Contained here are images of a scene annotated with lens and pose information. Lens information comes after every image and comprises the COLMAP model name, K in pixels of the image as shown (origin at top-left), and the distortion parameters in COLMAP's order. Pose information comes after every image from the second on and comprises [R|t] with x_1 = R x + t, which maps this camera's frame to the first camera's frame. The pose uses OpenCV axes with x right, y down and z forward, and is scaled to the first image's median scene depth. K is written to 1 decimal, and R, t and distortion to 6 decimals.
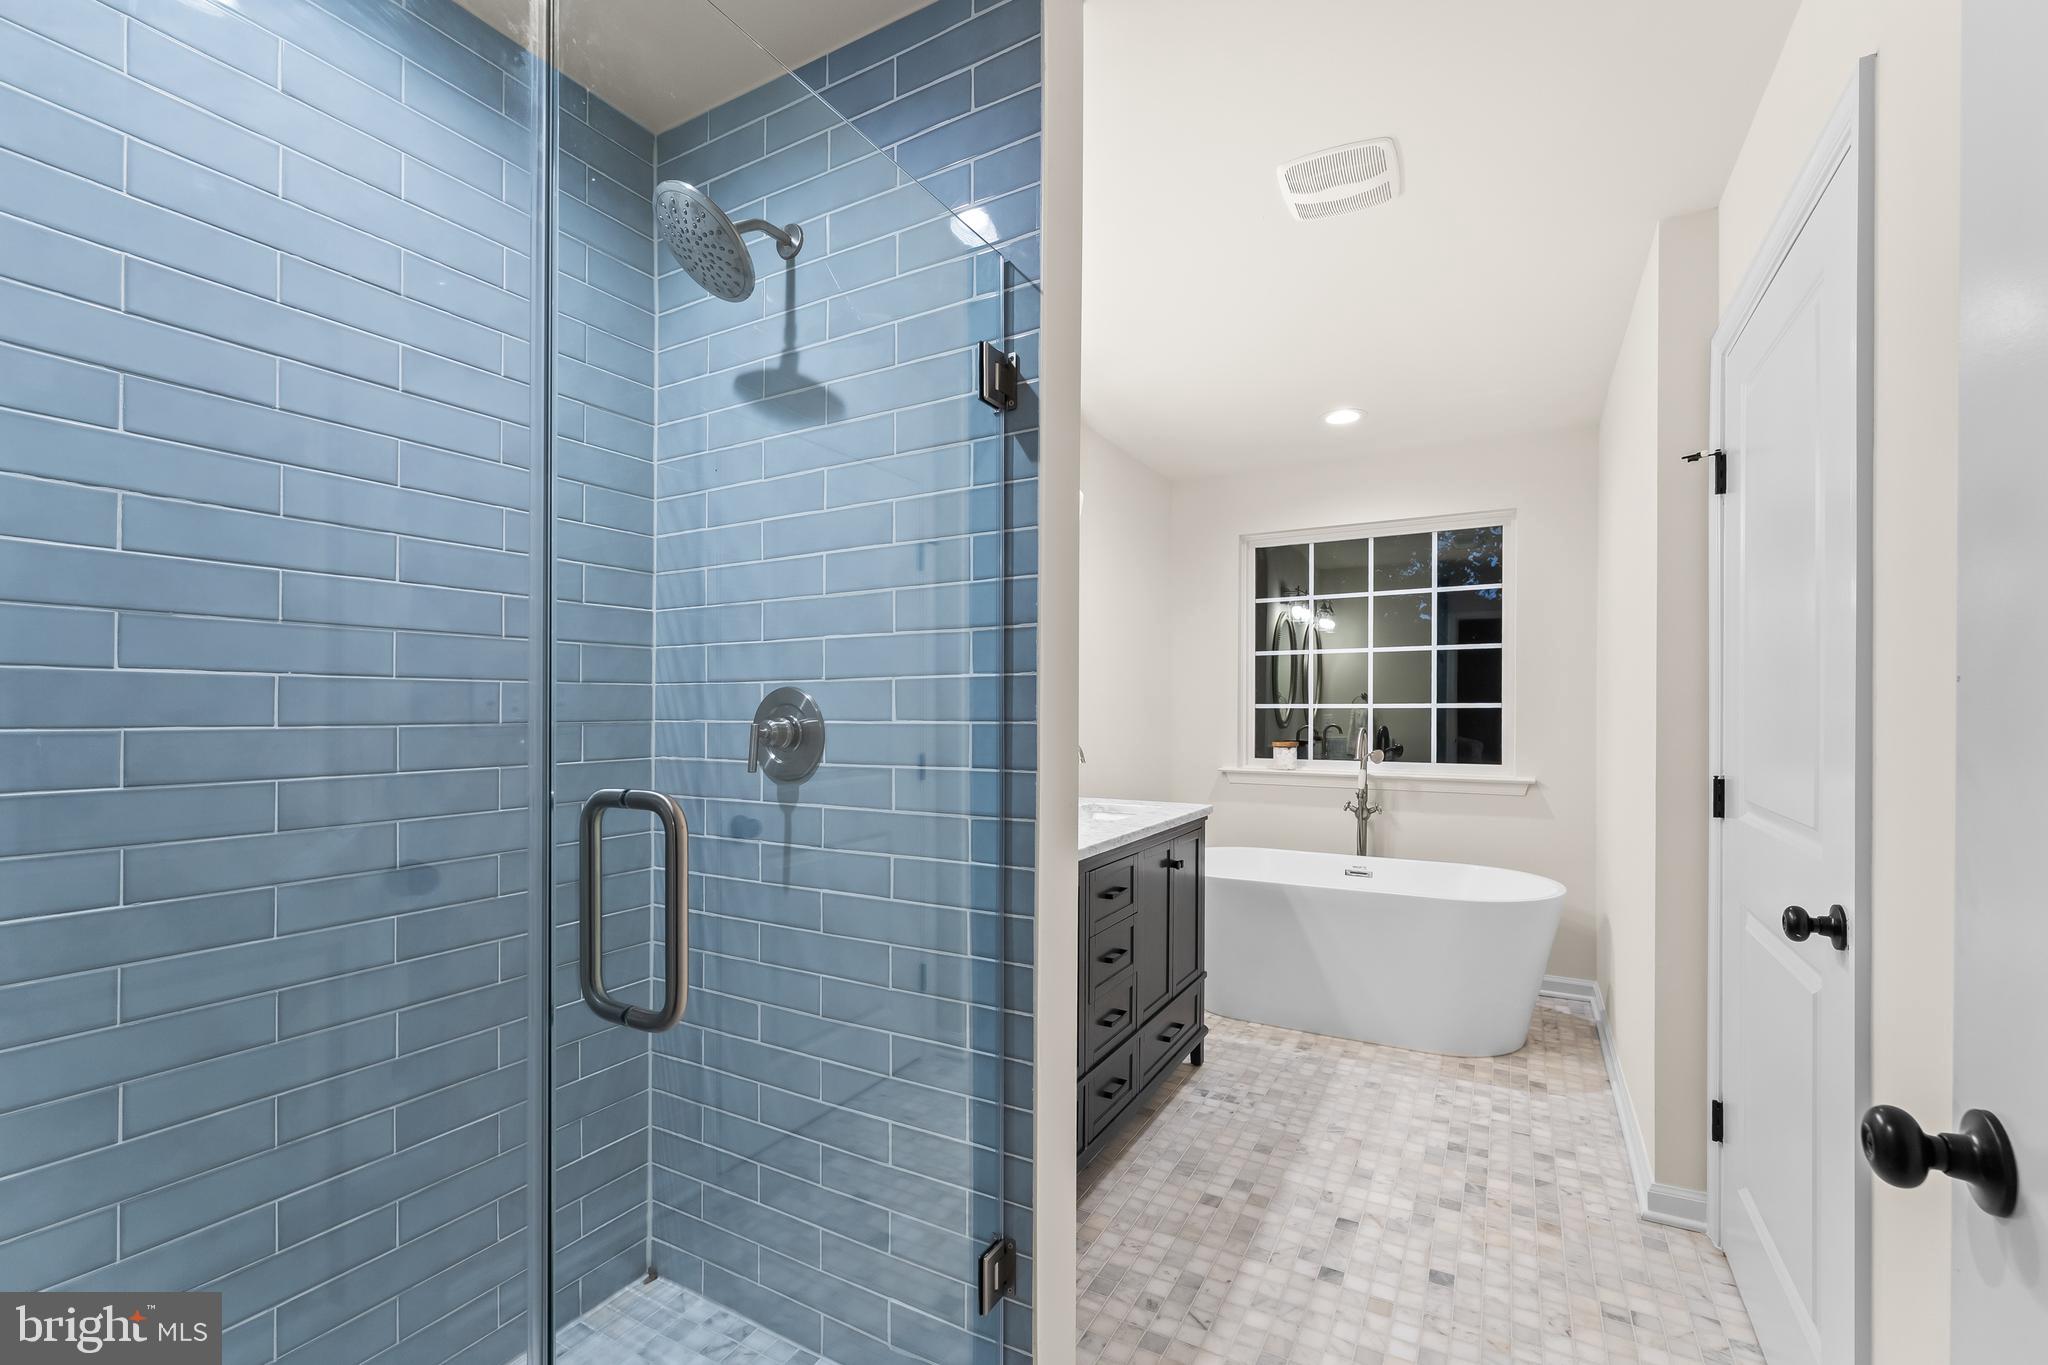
lens RADIAL K [[824.8, 0, 1028.7], [0, 824.8, 707.9], [0, 0, 1]] dist [0.001498, 0.000347]
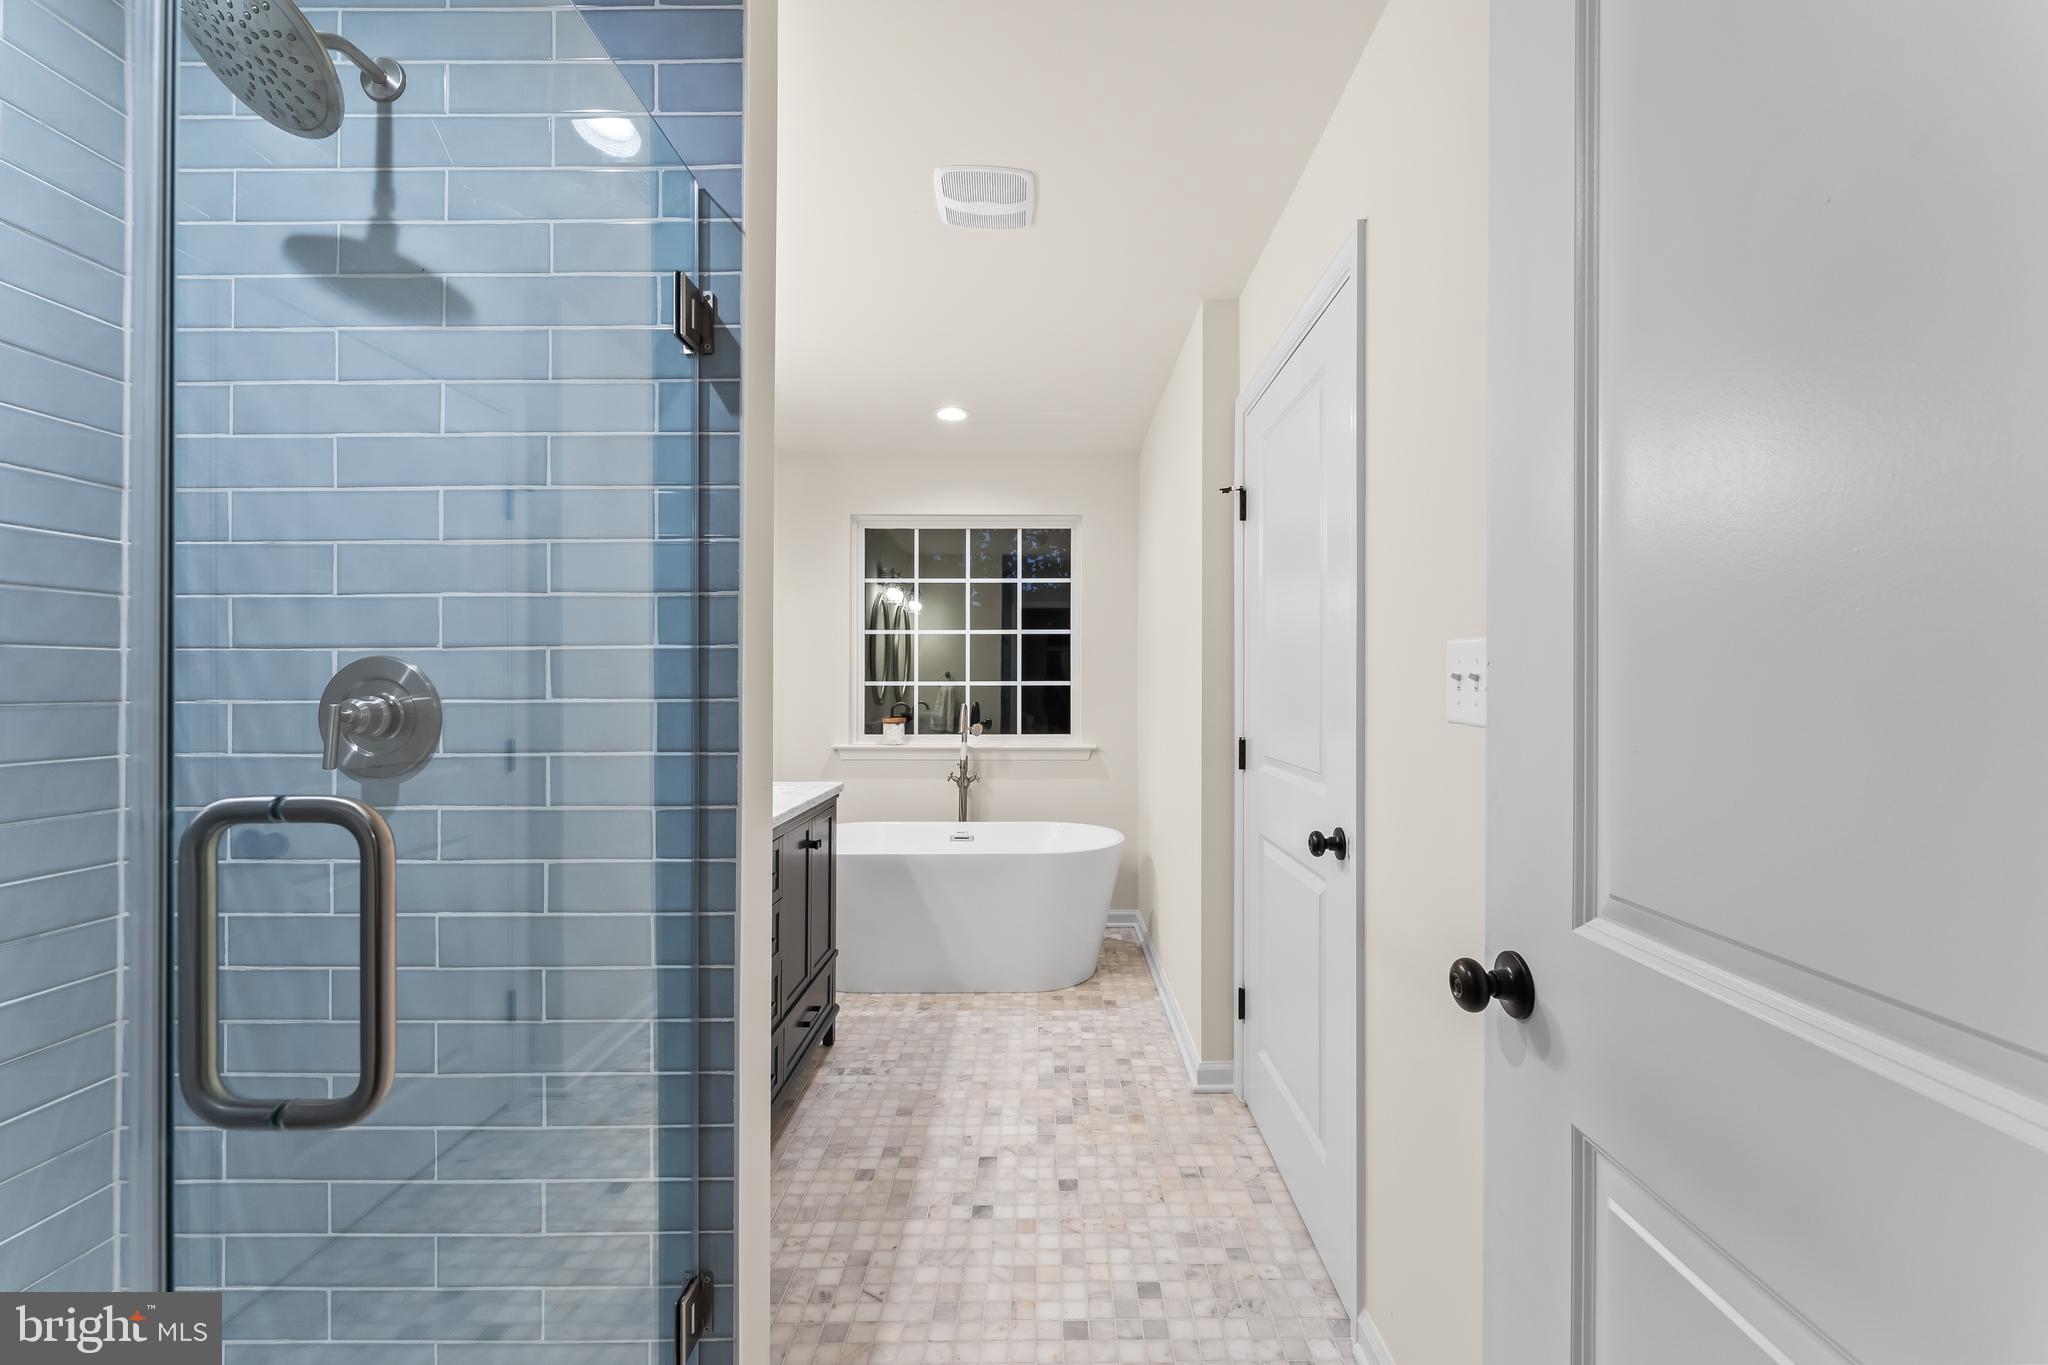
lens RADIAL K [[824.8, 0, 1009.9], [0, 824.8, 684.5], [0, 0, 1]] dist [0.001498, 0.000347]
pose [[0.880955, 0.001320, 0.473199, -0.068152], [-0.000519, 0.999998, -0.001824, 0.001074], [-0.473200, 0.001362, 0.880954, 0.020481]]
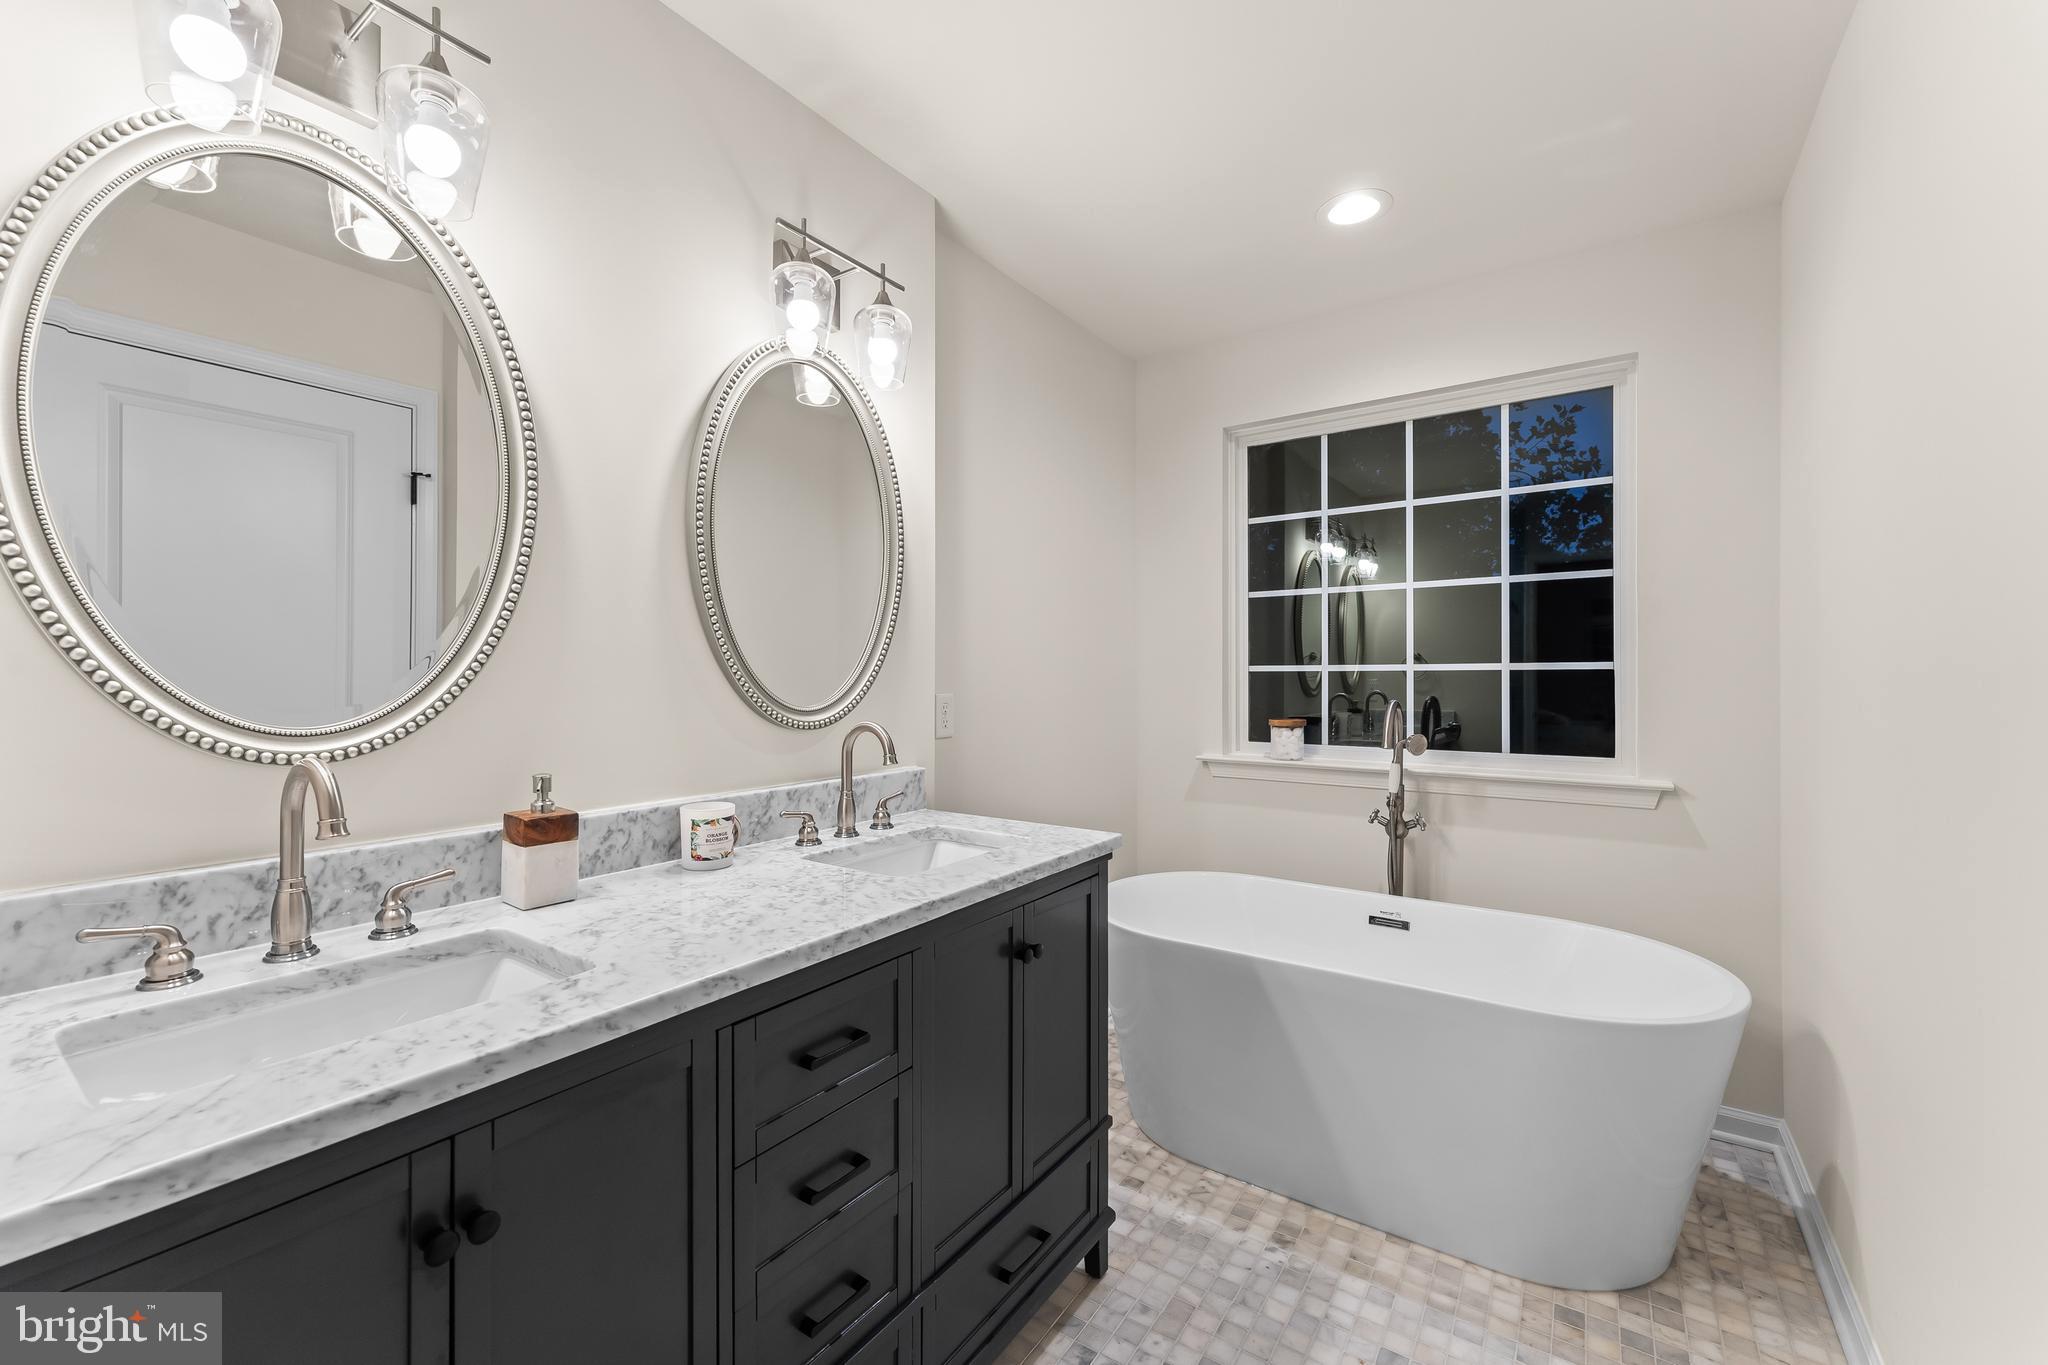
lens RADIAL K [[824.8, 0, 1044.5], [0, 824.8, 664.7], [0, 0, 1]] dist [0.001498, 0.000347]
pose [[0.998422, -0.002701, -0.056087, 0.204552], [0.002240, 0.999963, -0.008286, 0.000438], [0.056107, 0.008147, 0.998392, 0.409887]]
